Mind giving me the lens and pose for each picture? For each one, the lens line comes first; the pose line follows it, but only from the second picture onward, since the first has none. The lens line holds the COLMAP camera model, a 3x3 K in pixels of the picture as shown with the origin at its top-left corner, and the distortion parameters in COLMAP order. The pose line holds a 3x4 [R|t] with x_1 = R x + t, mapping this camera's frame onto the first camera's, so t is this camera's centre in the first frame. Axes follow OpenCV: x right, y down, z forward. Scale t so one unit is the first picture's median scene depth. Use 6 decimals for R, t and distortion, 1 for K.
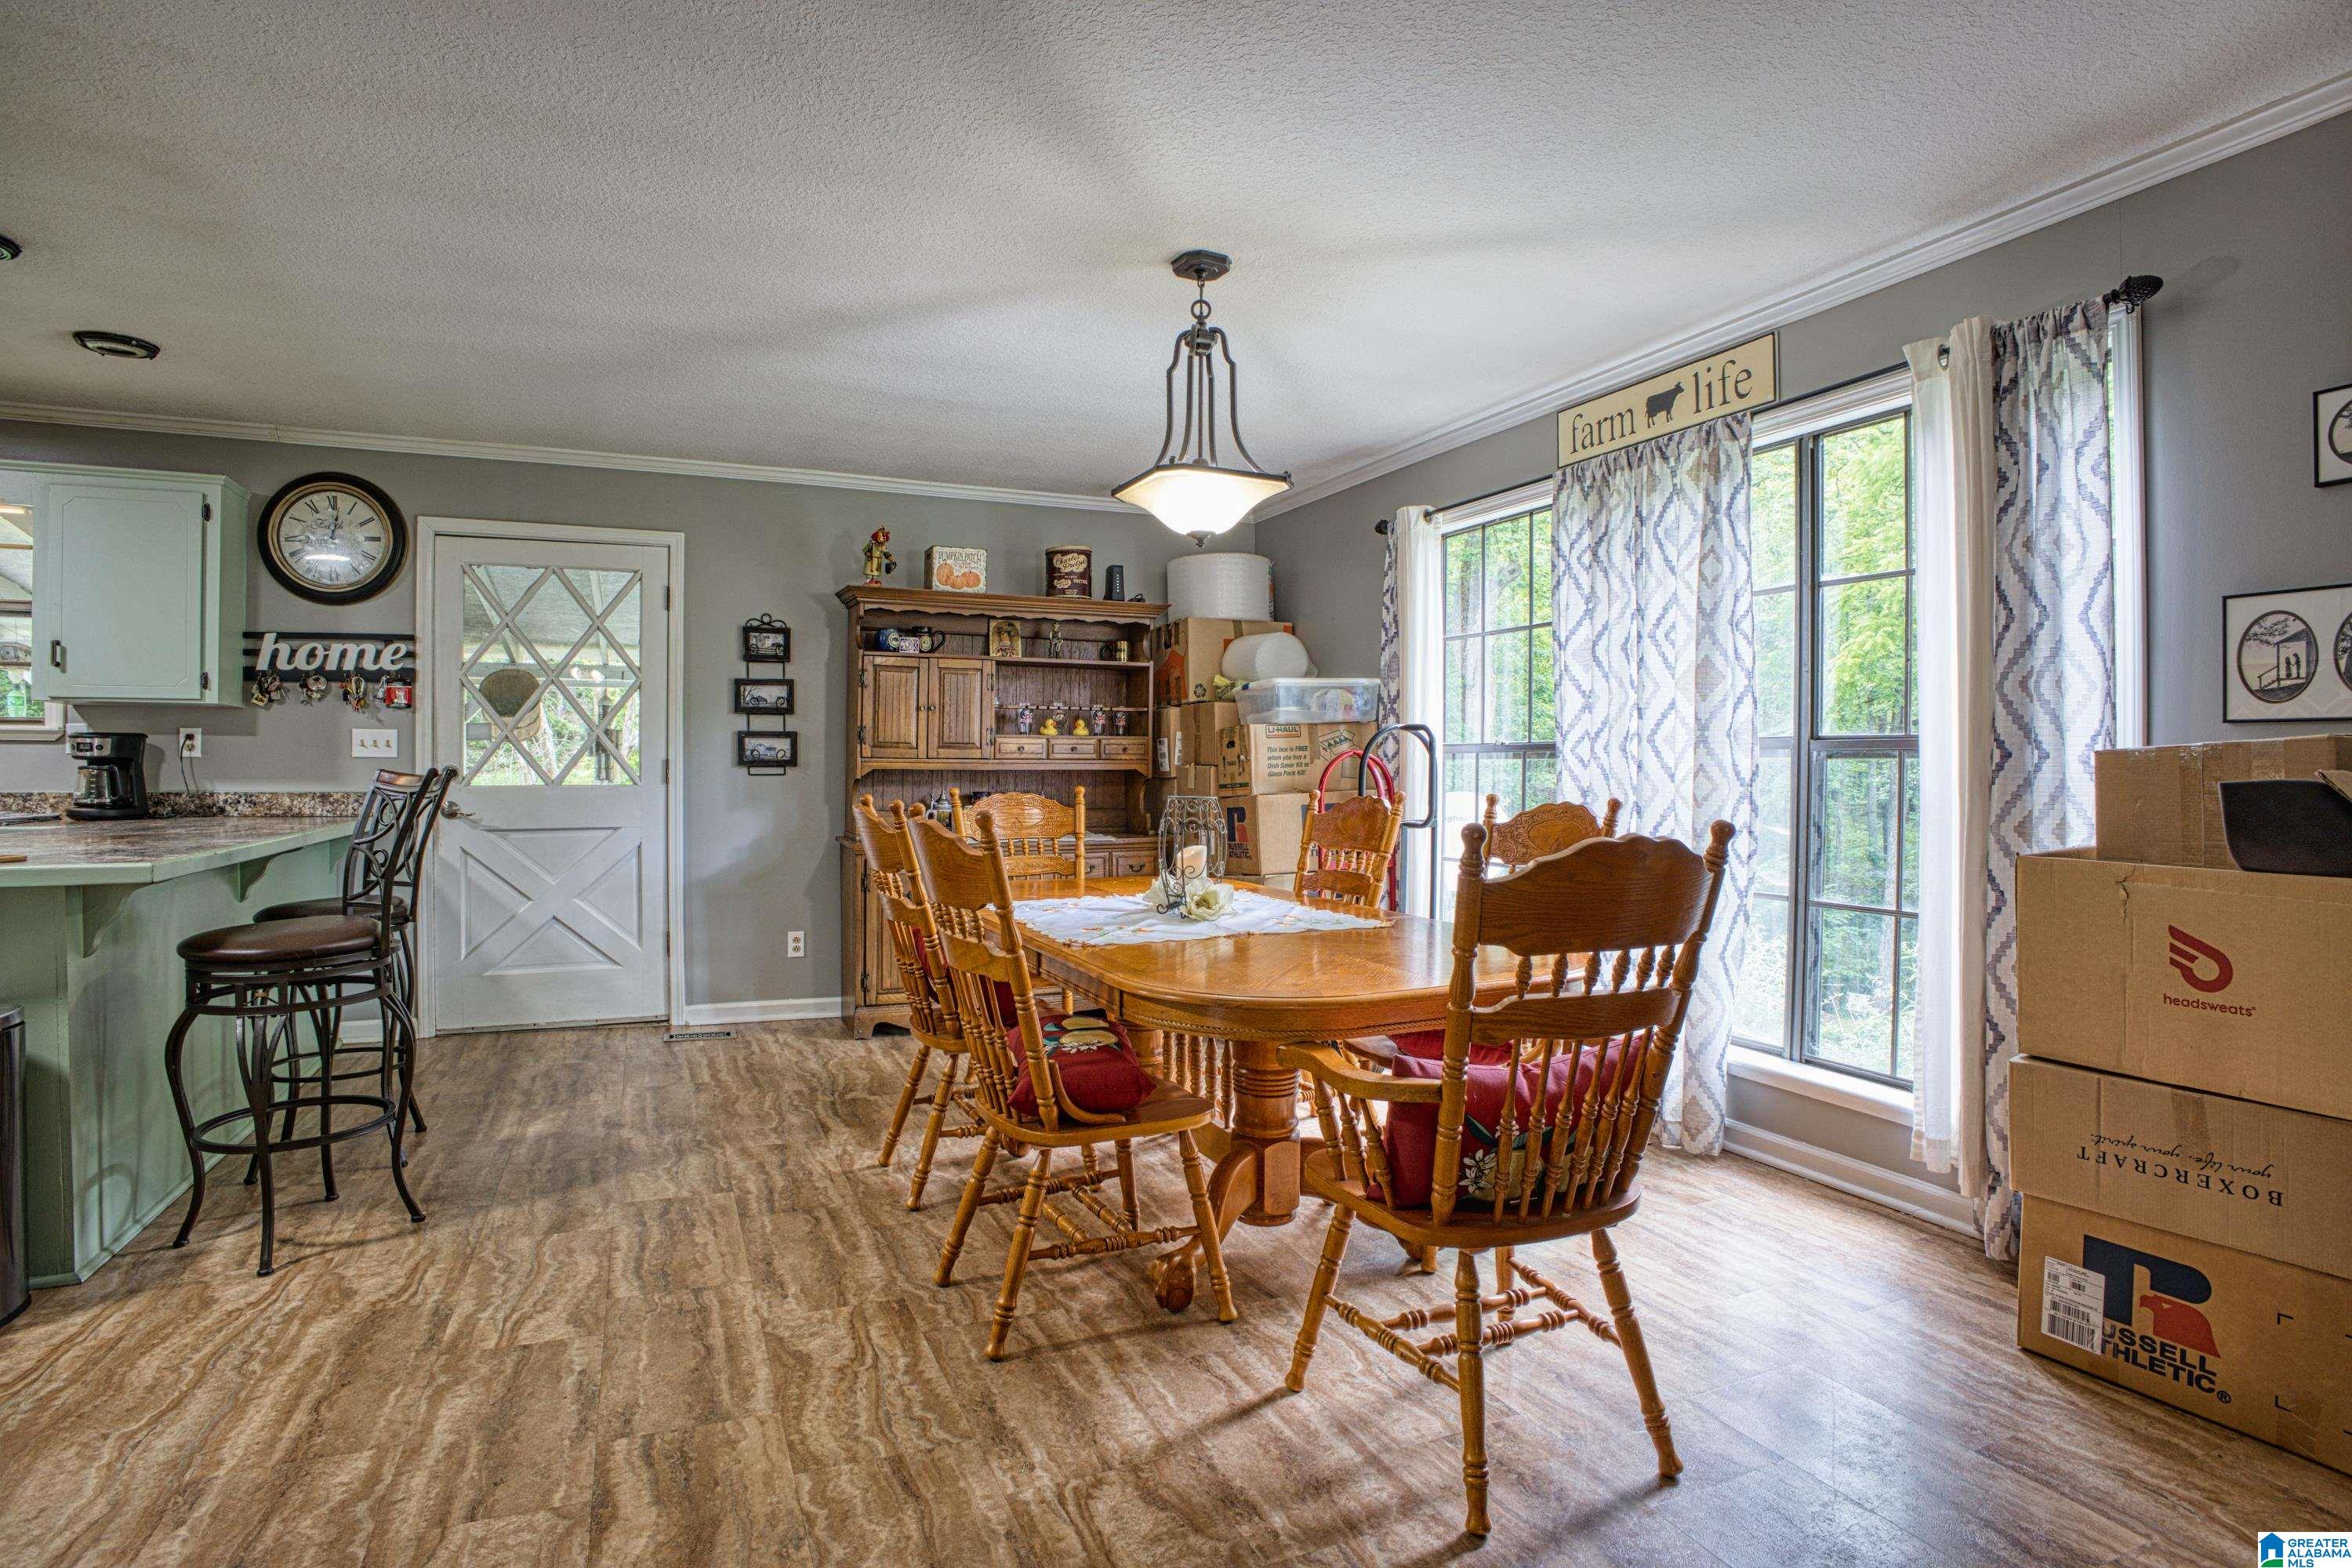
lens RADIAL K [[1210.1, 0, 1175.1], [0, 1210.1, 774.5], [0, 0, 1]] dist [-0.105266, 0.039890]
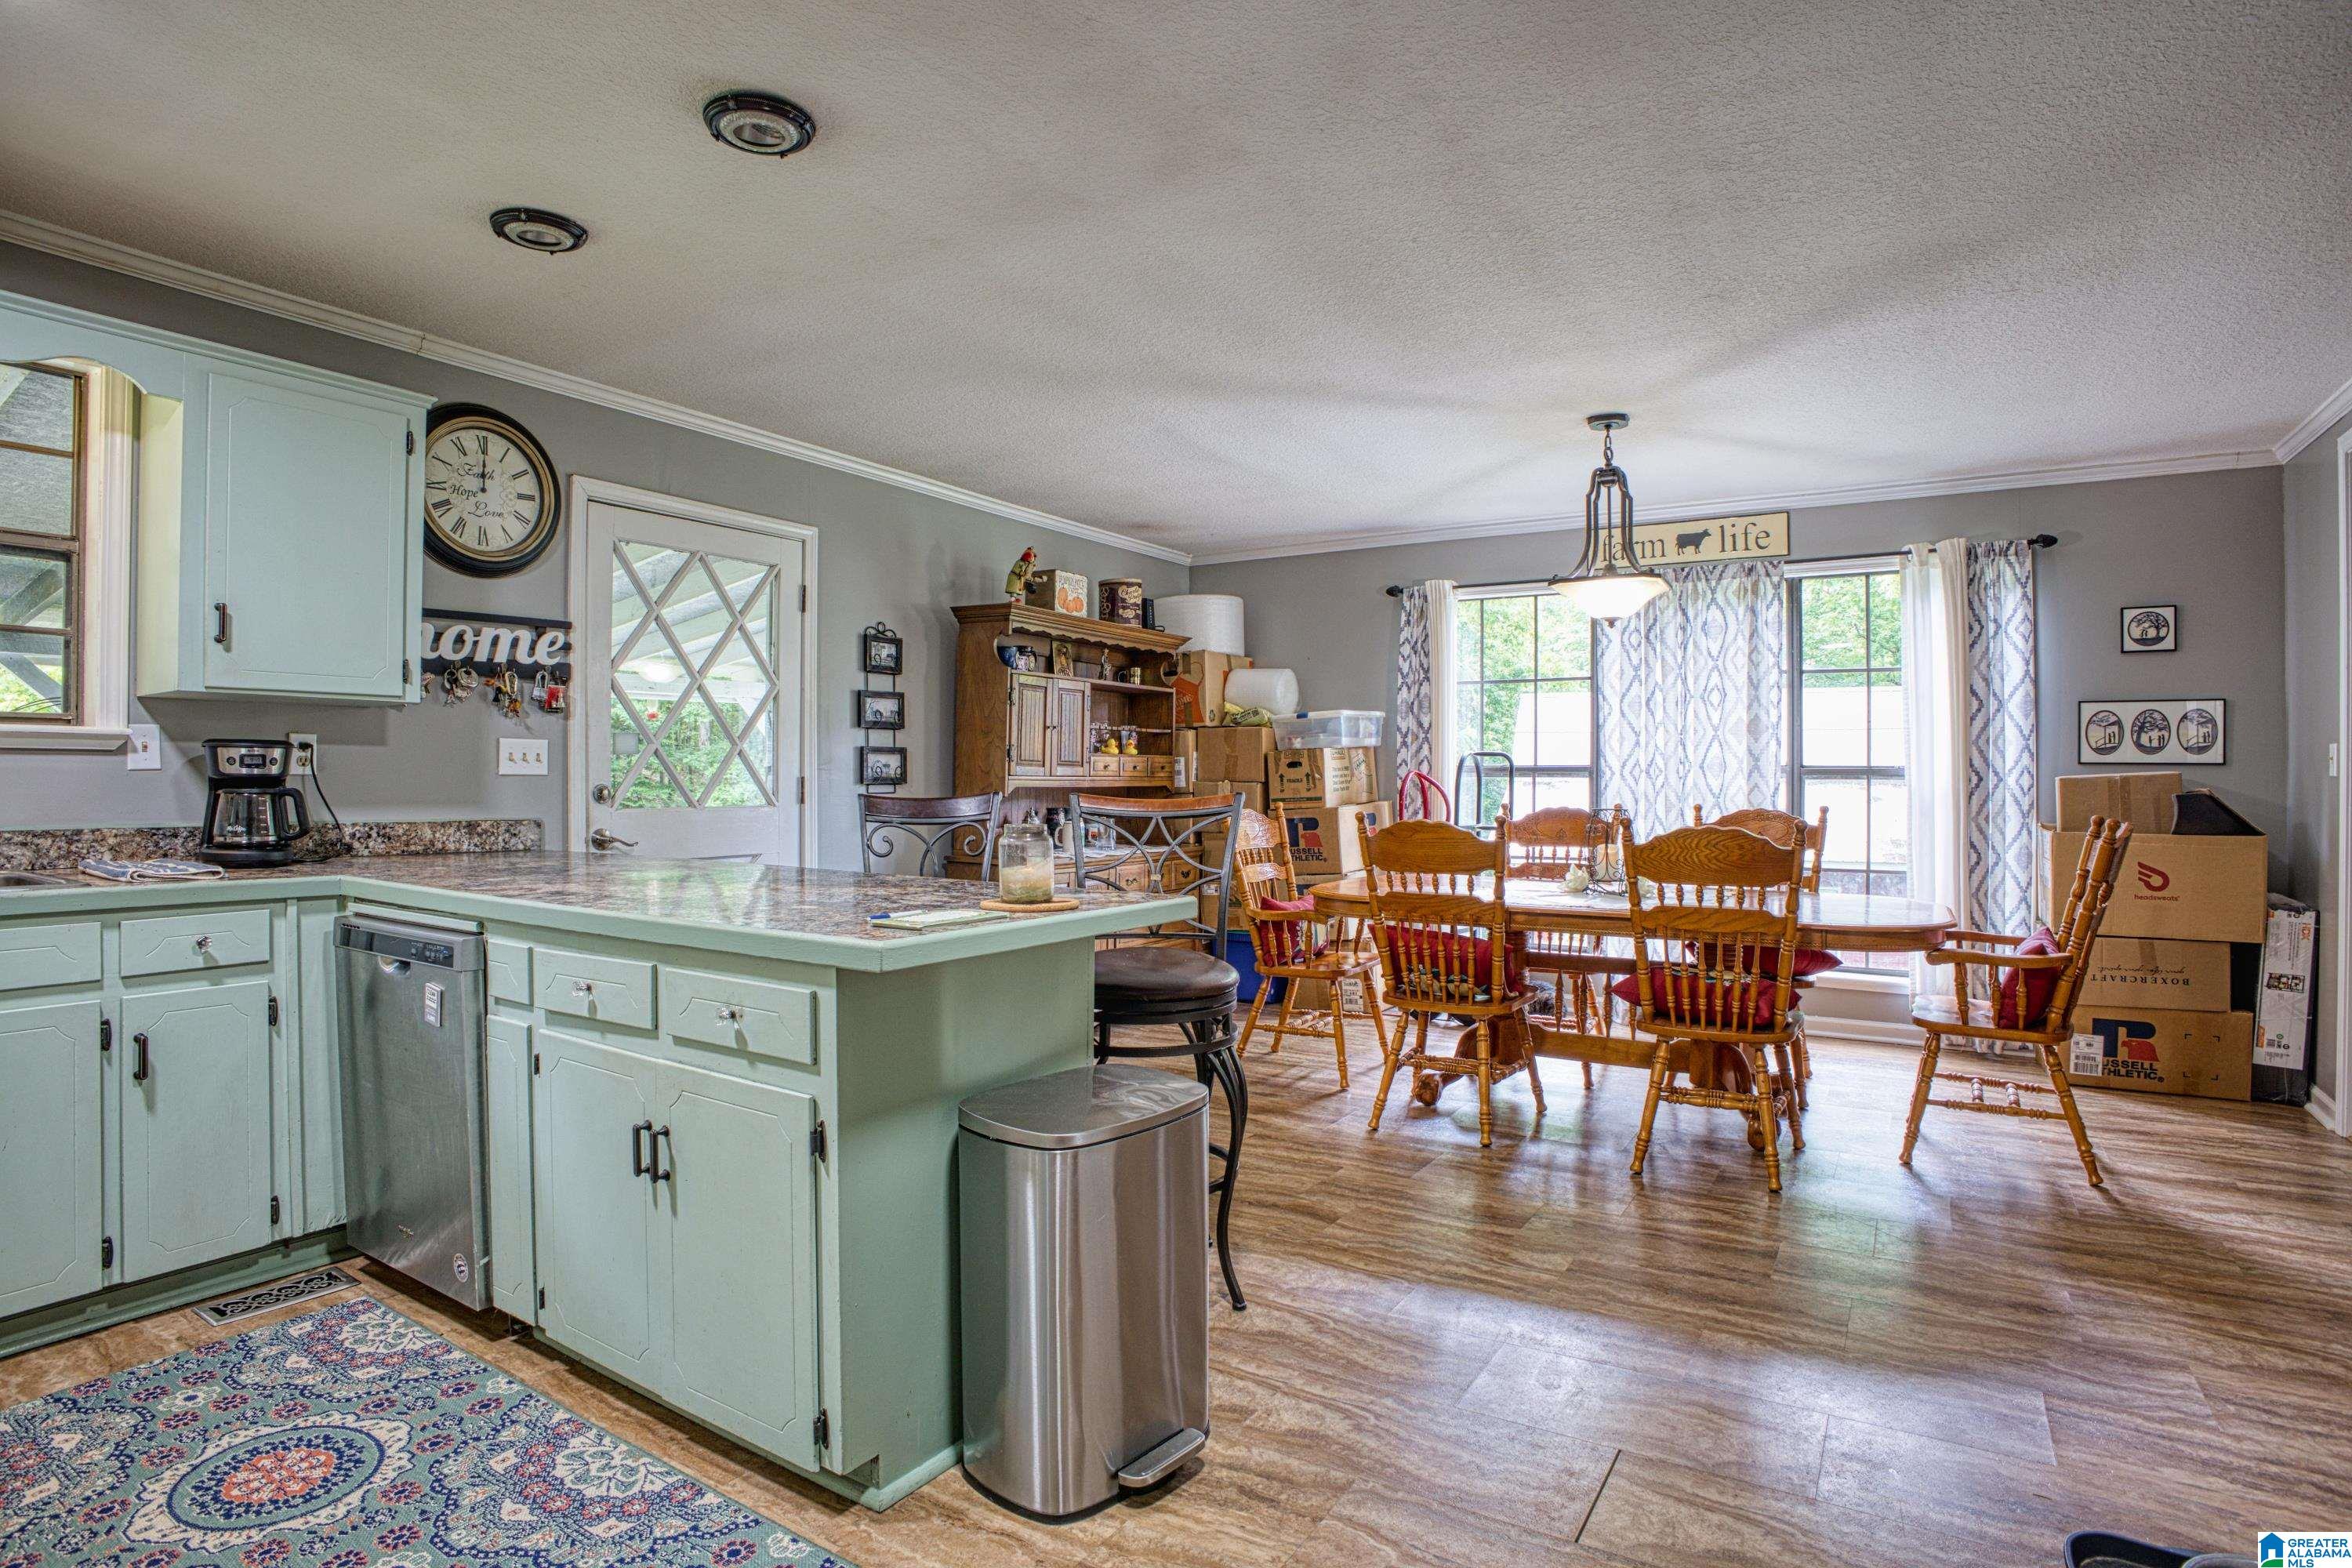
lens RADIAL K [[1216.1, 0, 1170.1], [0, 1216.1, 772.9], [0, 0, 1]] dist [-0.103544, 0.041688]
pose [[0.831648, 0.001933, 0.555299, -0.793907], [0.002604, 0.999969, -0.007382, -0.009401], [-0.555297, 0.007585, 0.831618, 0.095565]]
